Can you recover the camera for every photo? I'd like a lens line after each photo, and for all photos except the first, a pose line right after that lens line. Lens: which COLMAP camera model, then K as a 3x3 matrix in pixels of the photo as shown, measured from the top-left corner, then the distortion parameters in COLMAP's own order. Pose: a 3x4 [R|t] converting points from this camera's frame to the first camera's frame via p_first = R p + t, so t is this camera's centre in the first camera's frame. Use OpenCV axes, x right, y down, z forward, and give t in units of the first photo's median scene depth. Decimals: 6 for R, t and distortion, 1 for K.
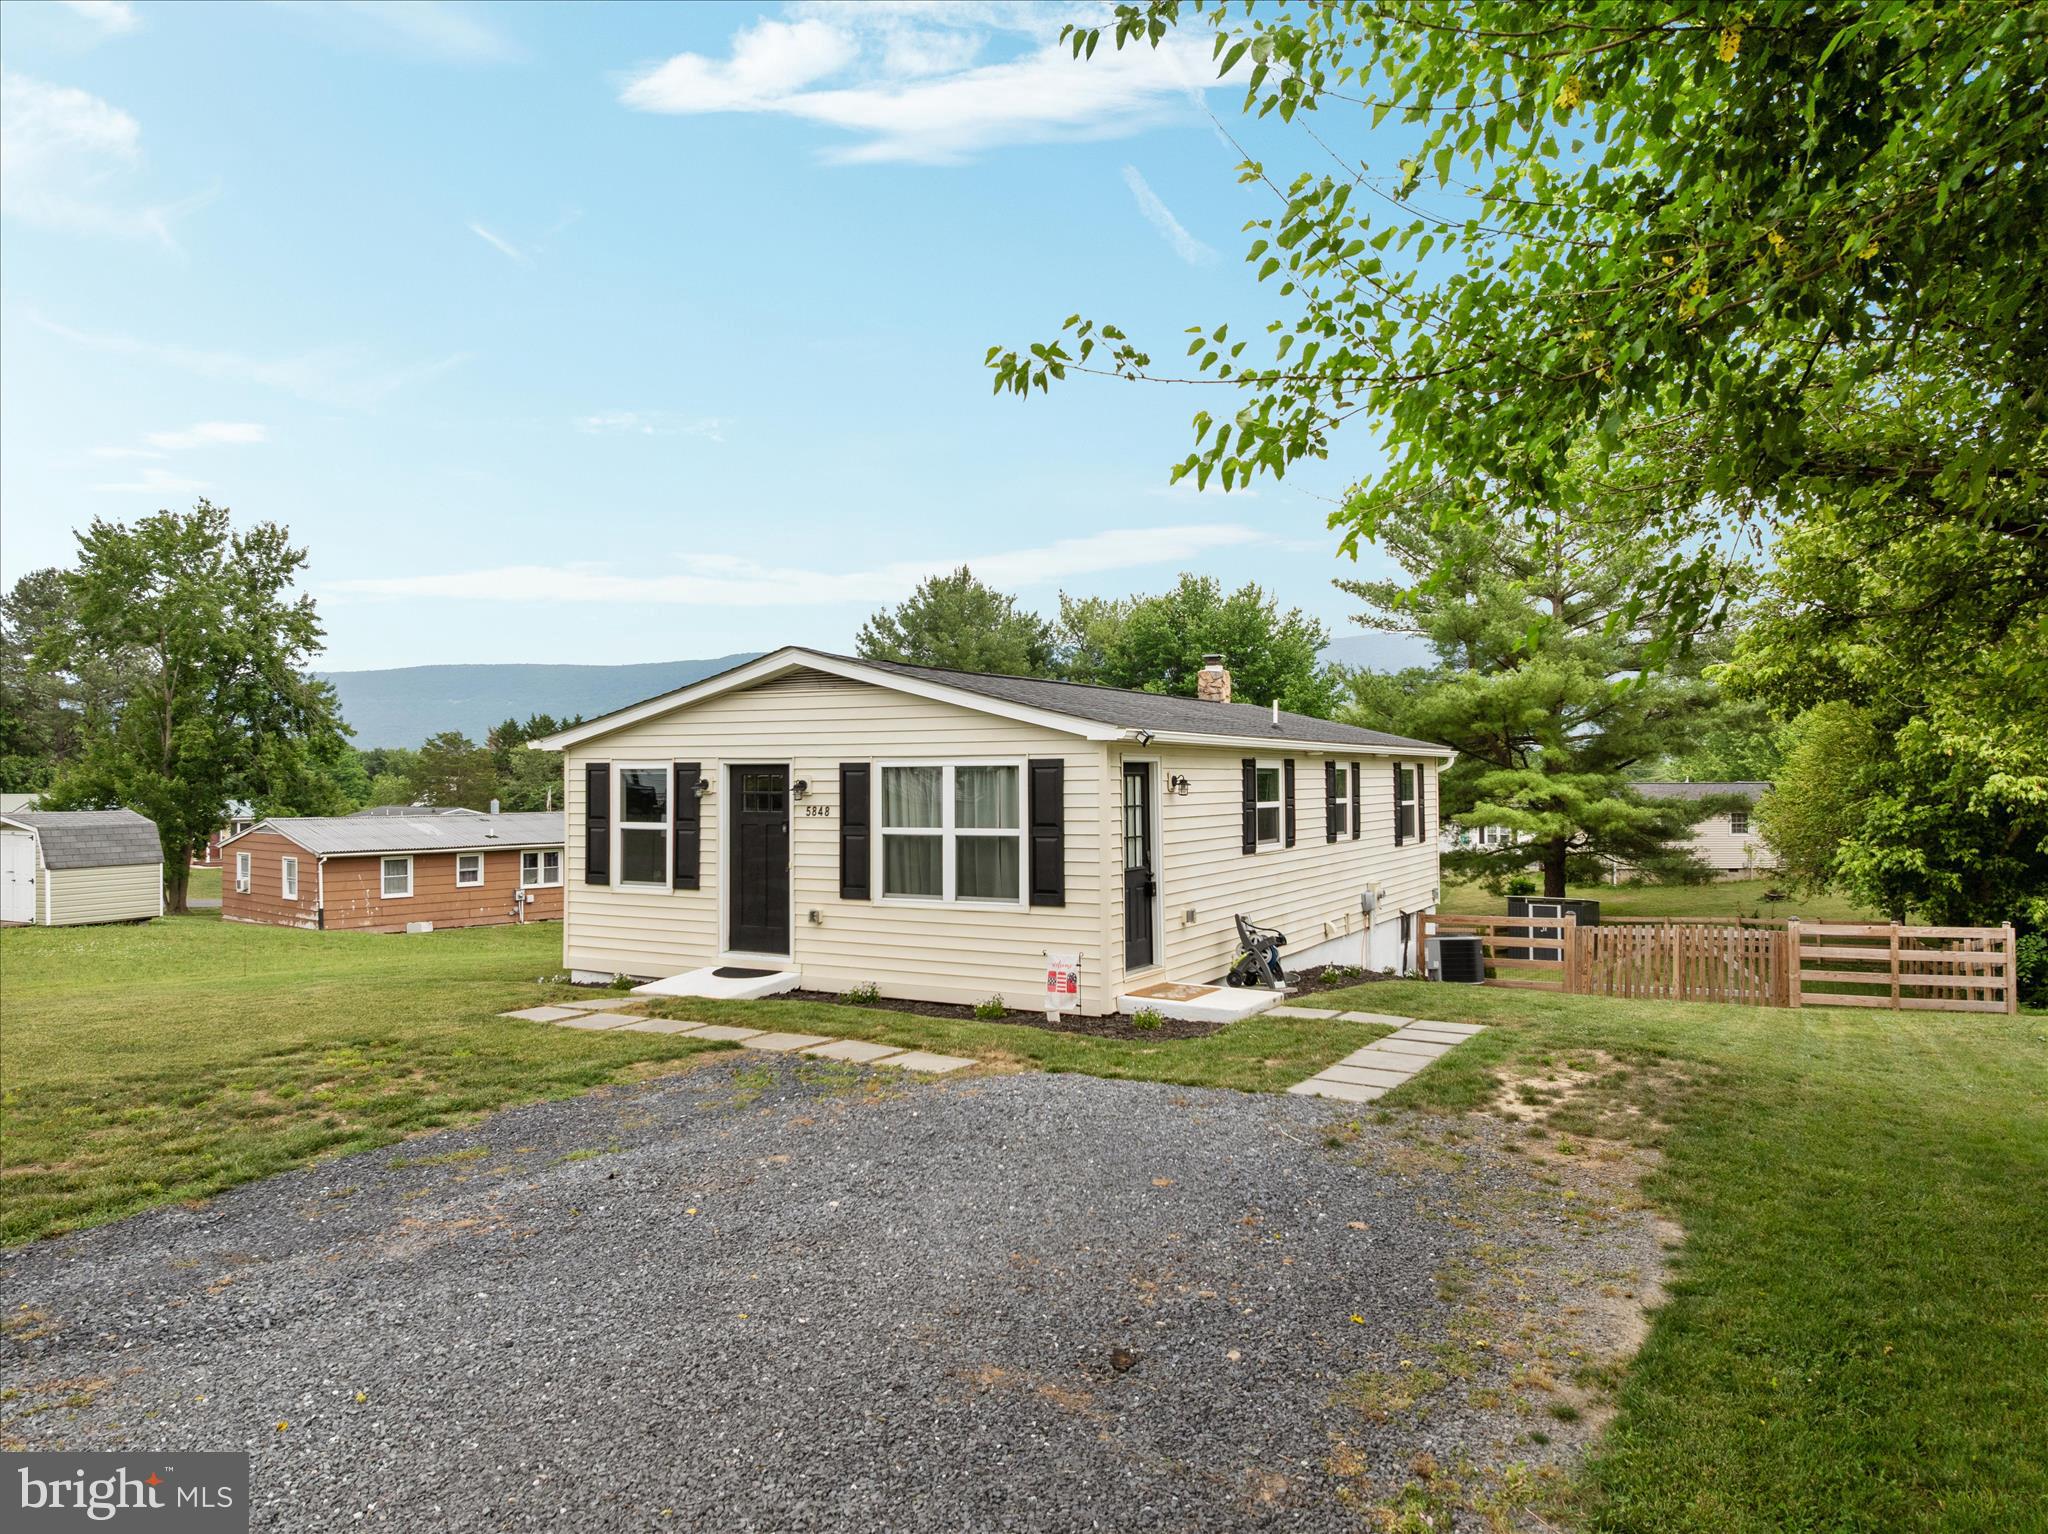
lens RADIAL K [[1440.8, 0, 1014.2], [0, 1440.8, 687.0], [0, 0, 1]] dist [-0.002859, -0.055102]
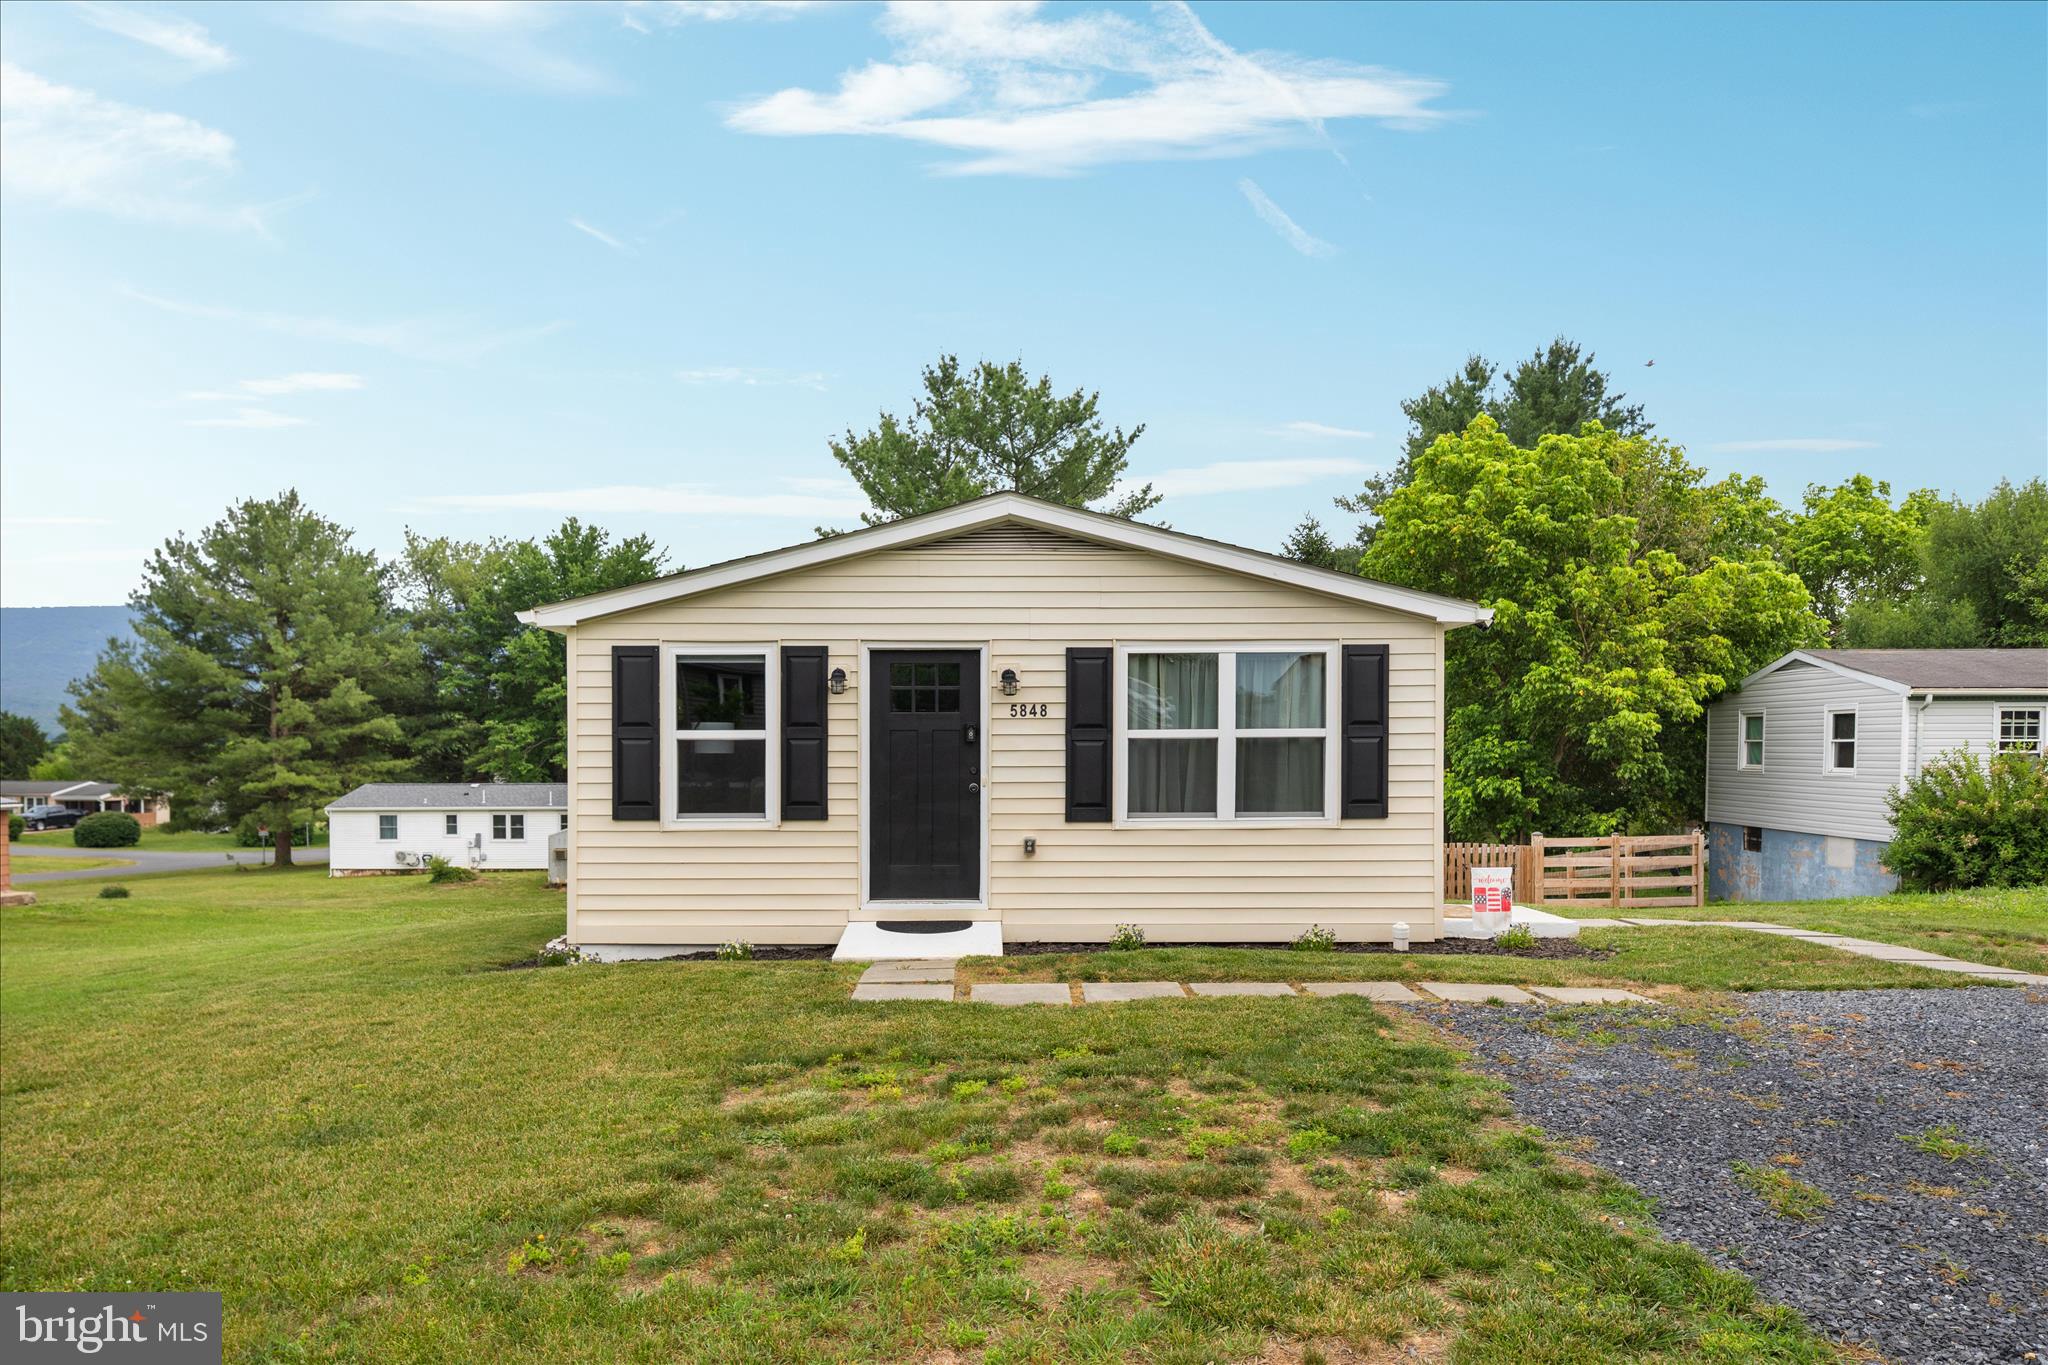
lens RADIAL K [[1400.3, 0, 997.1], [0, 1400.3, 753.9], [0, 0, 1]] dist [-0.015913, 0.001957]
pose [[0.862604, -0.001909, 0.505877, -0.514403], [-0.032038, 0.997779, 0.058394, 0.064517], [-0.504865, -0.066578, 0.860627, 0.354954]]
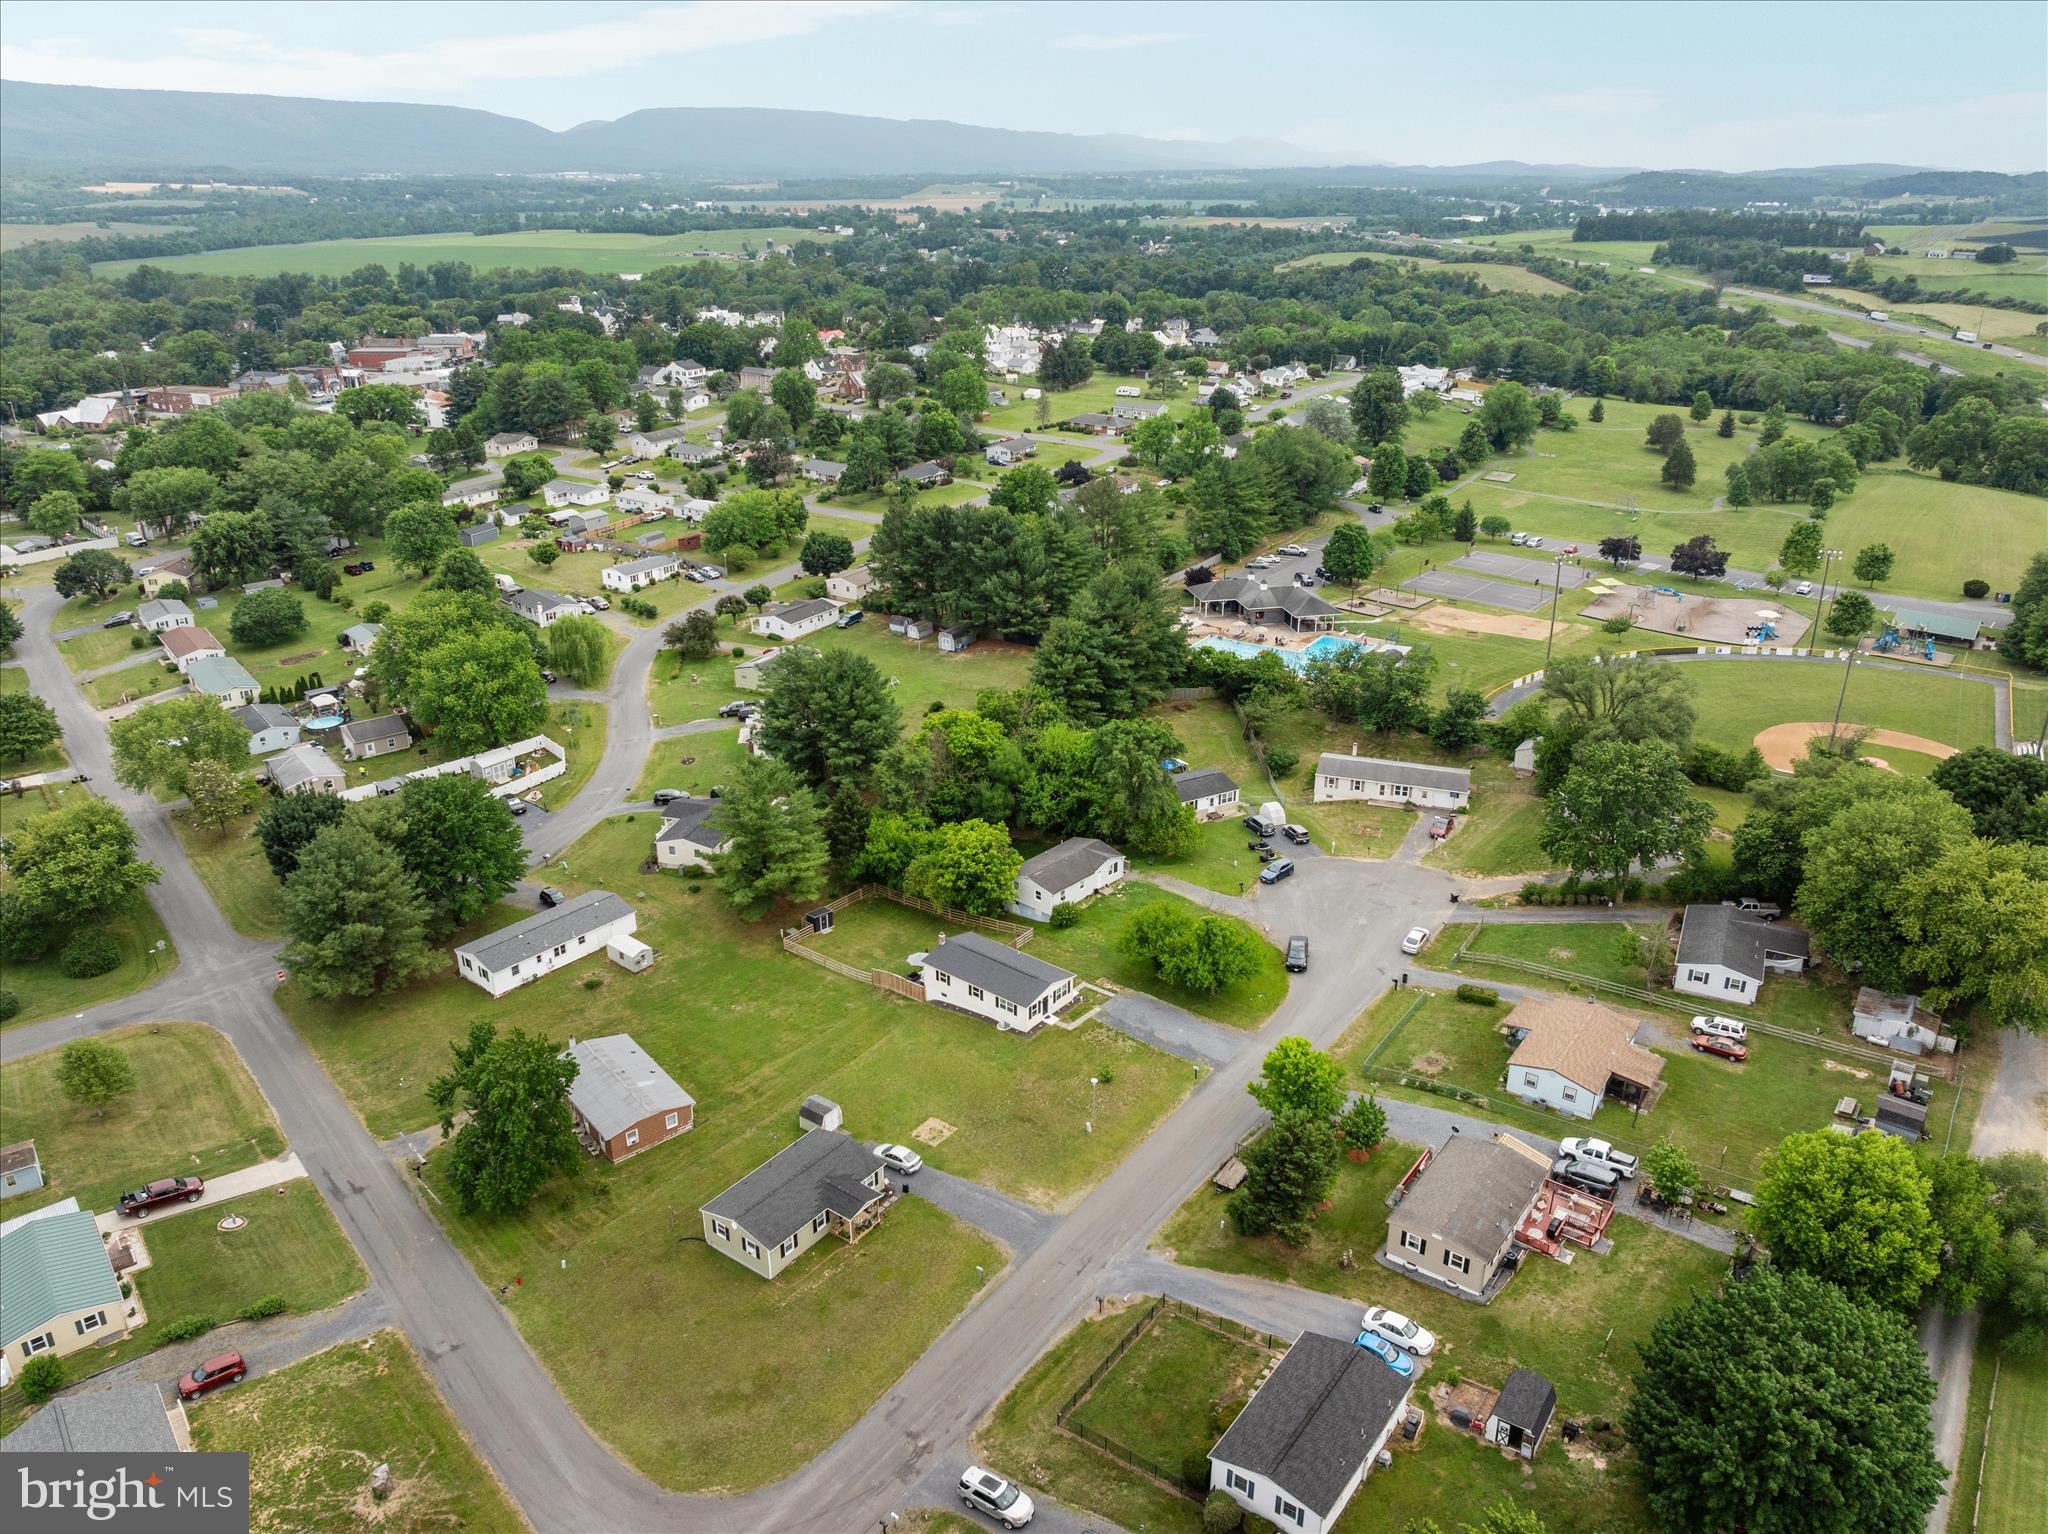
lens RADIAL K [[1454.3, 0, 1035.2], [0, 1454.3, 719.0], [0, 0, 1]] dist [-0.037981, -0.006699]
pose [[0.168185, -0.354110, 0.919957, -7.655507], [-0.059097, 0.927950, 0.367990, -4.727528], [-0.983982, -0.116257, 0.135140, 0.061284]]
